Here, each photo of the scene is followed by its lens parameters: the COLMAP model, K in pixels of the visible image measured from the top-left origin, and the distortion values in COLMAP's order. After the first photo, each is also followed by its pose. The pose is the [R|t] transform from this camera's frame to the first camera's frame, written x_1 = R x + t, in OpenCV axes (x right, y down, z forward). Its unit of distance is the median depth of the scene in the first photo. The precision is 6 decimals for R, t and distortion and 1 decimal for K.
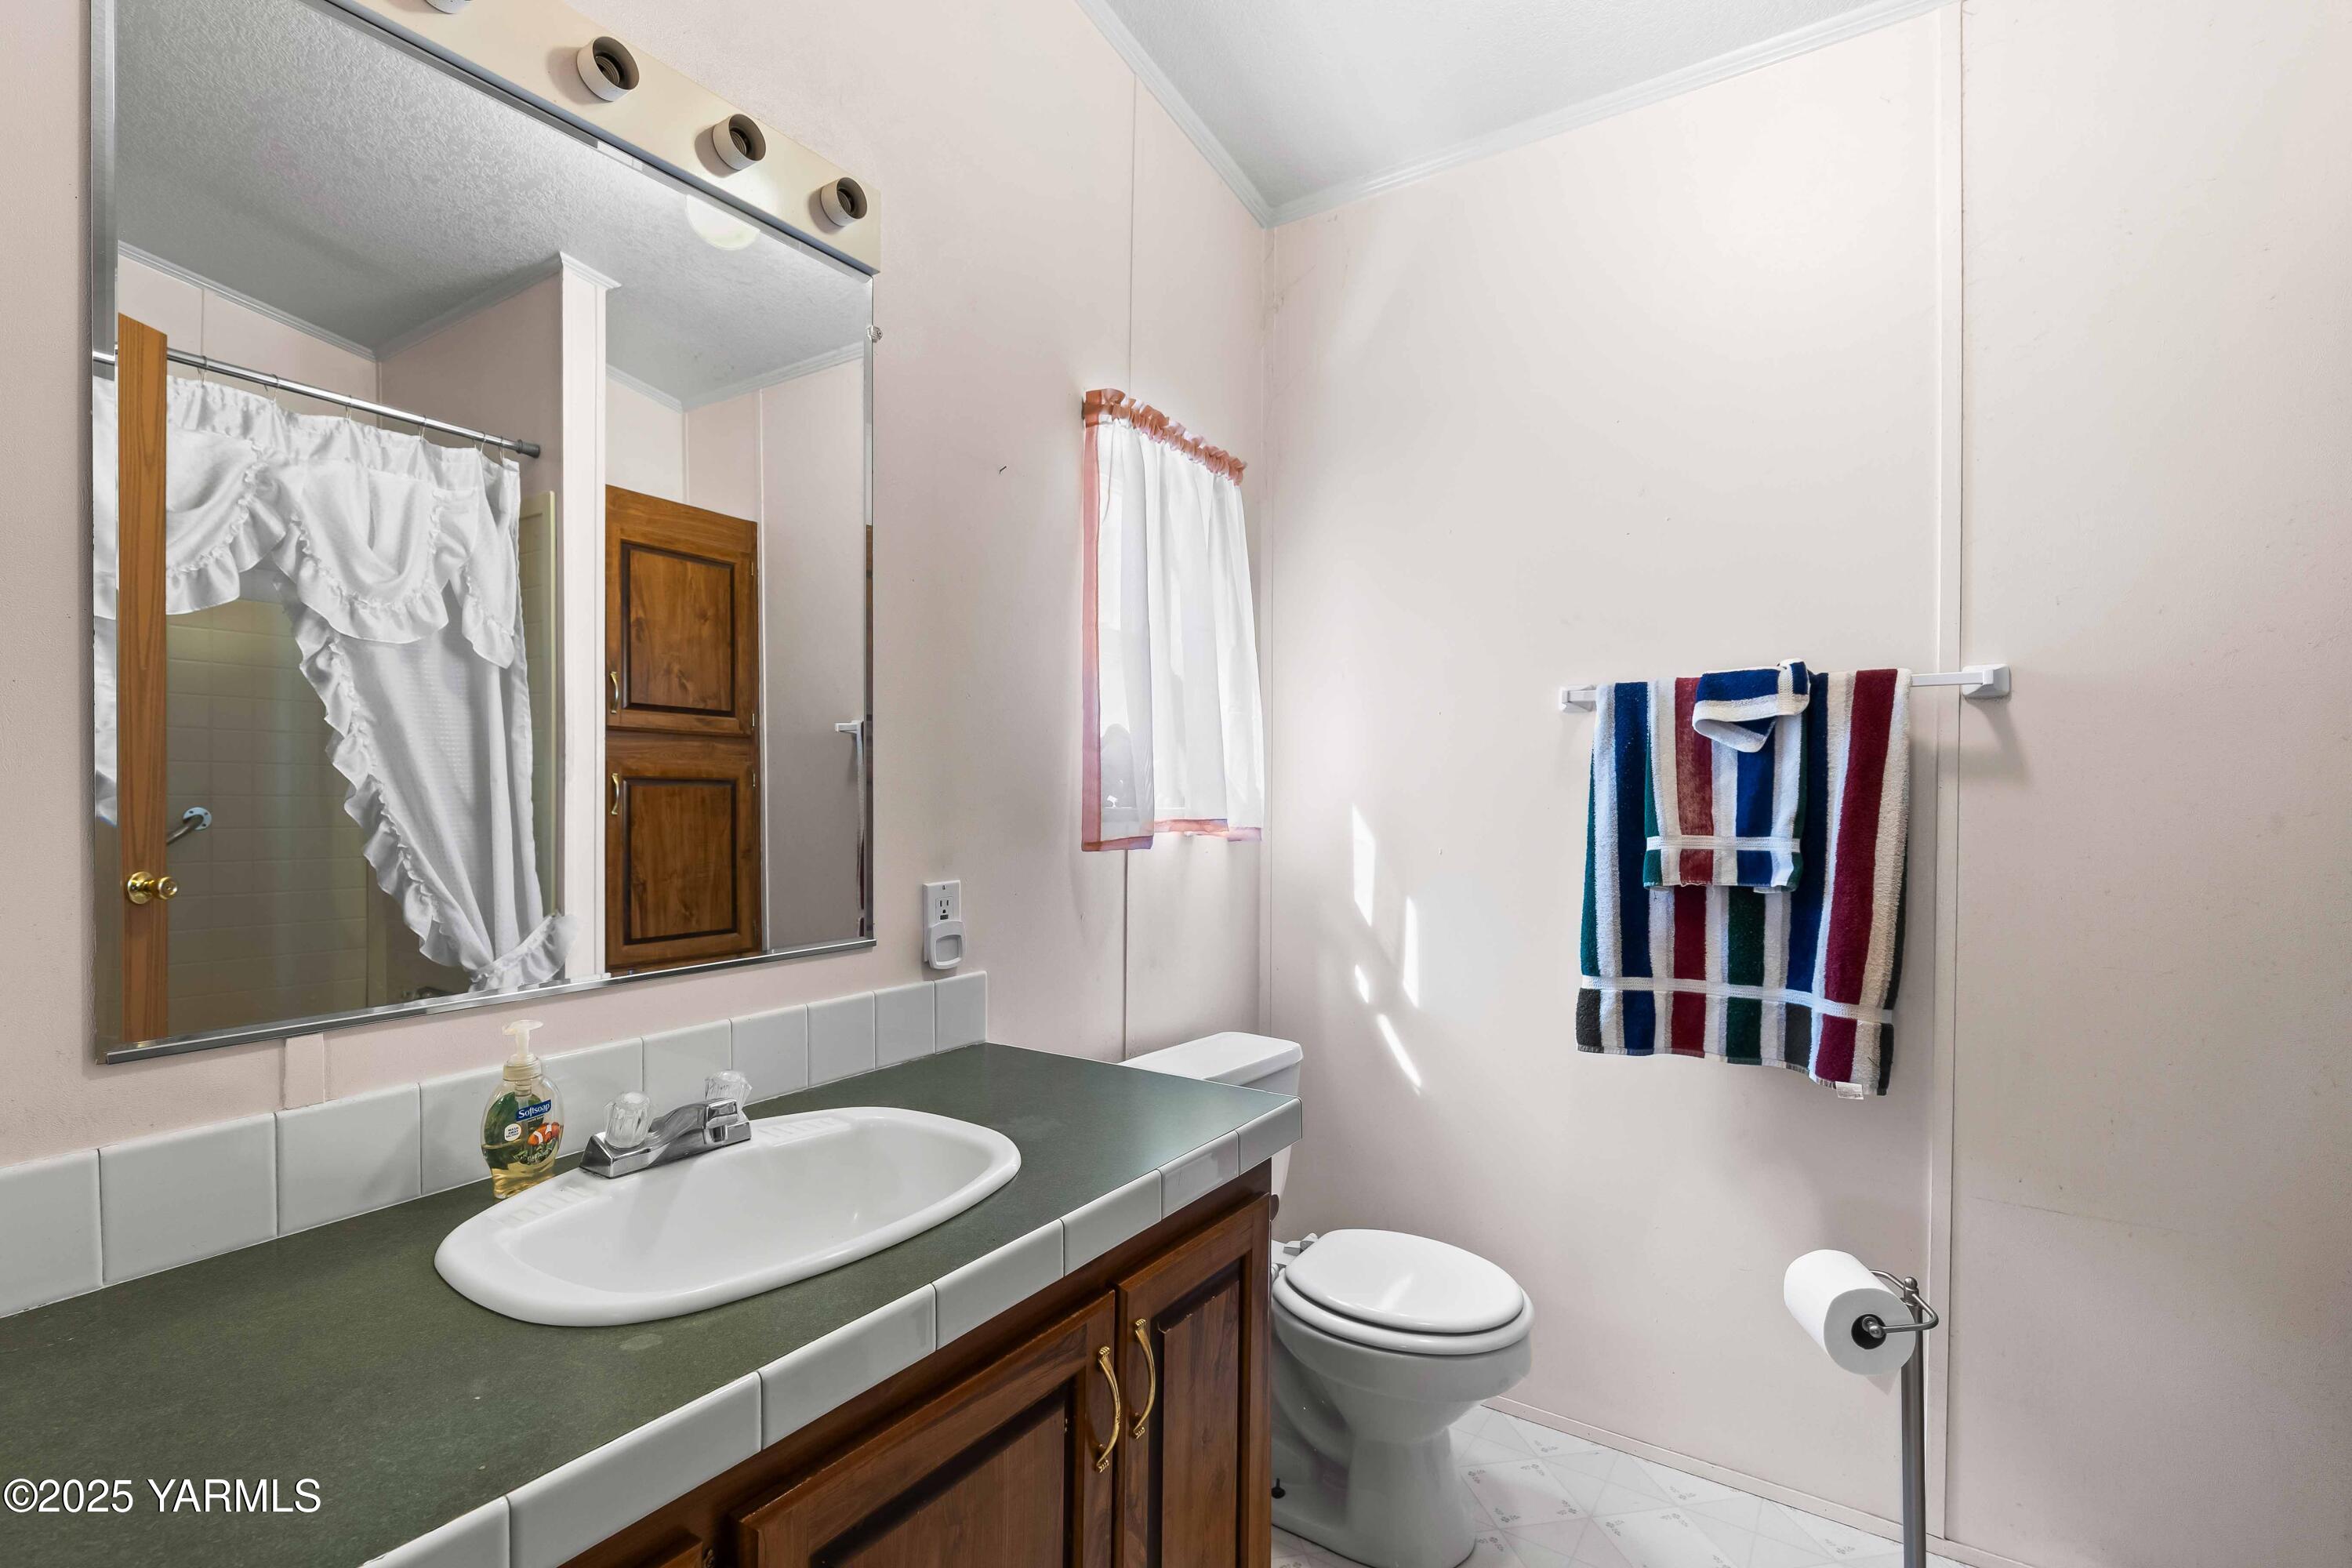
lens RADIAL K [[1057.6, 0, 1180.5], [0, 1057.6, 789.2], [0, 0, 1]] dist [0.012287, -0.002608]
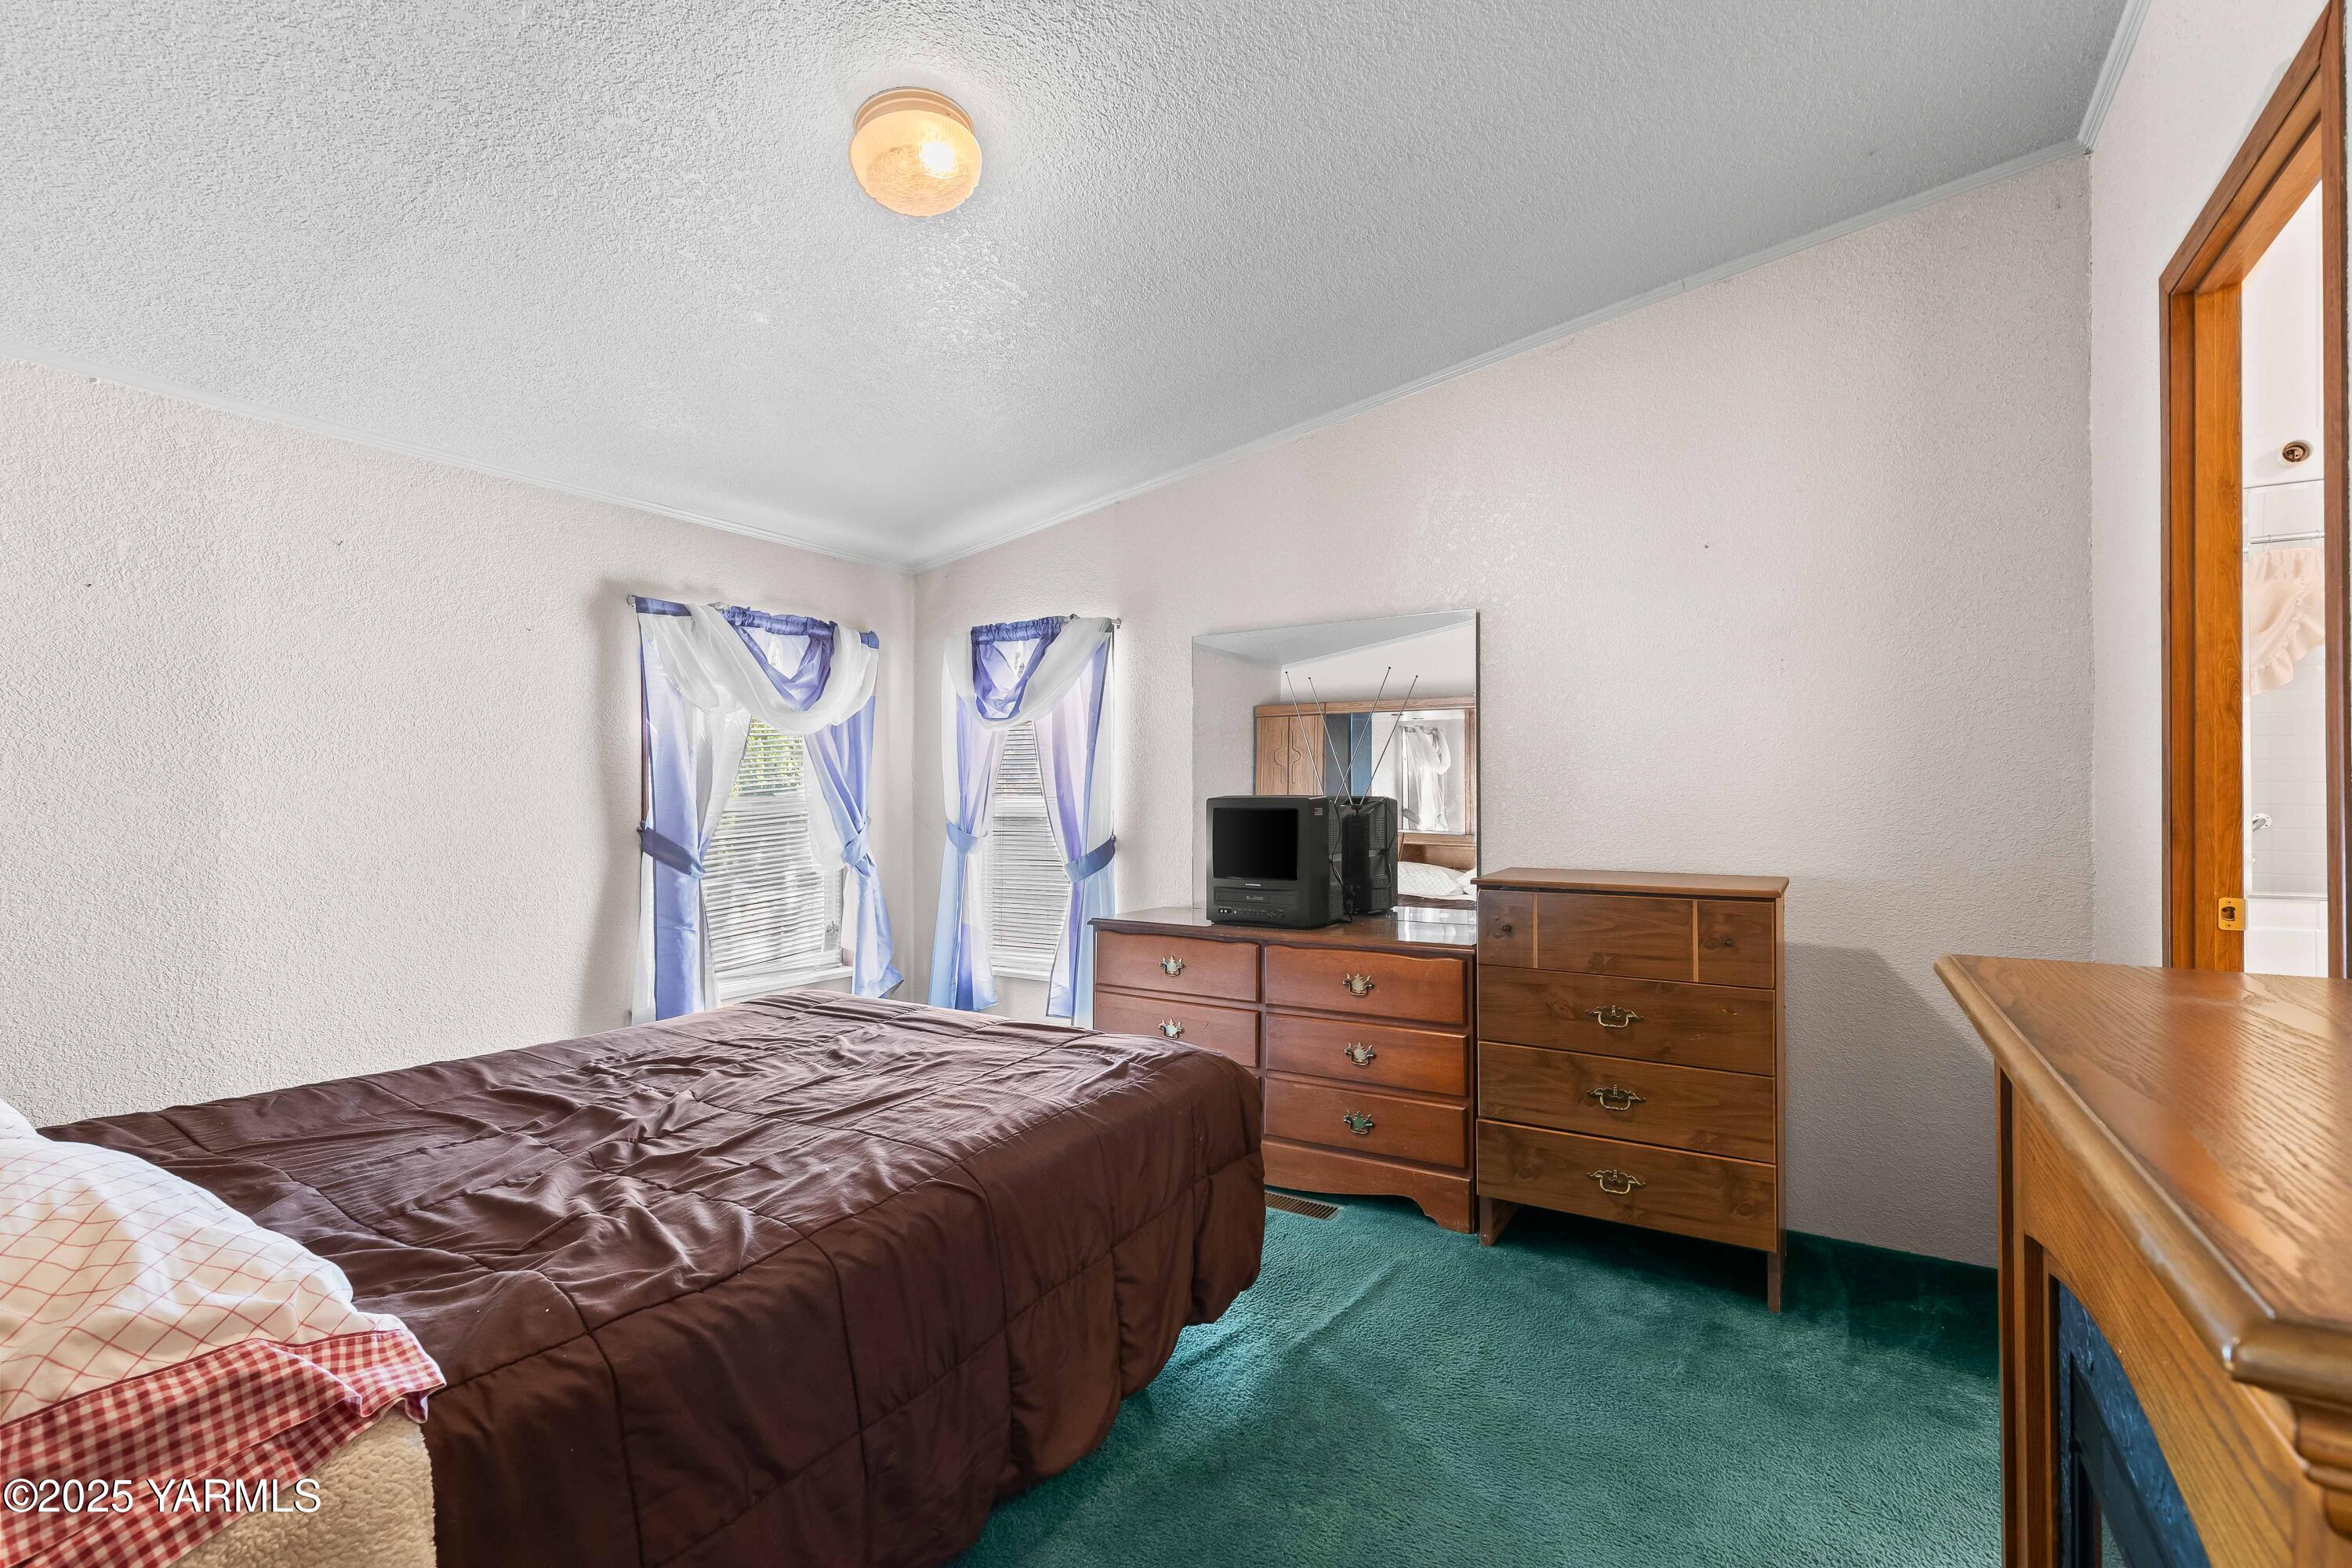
lens RADIAL K [[1057.6, 0, 1174.3], [0, 1057.6, 789.4], [0, 0, 1]] dist [0.012287, -0.002608]
pose [[0.048733, -0.012248, -0.998737, 0.626257], [-0.003406, 0.999917, -0.012429, 0.008874], [0.998806, 0.004007, 0.048687, -0.744659]]
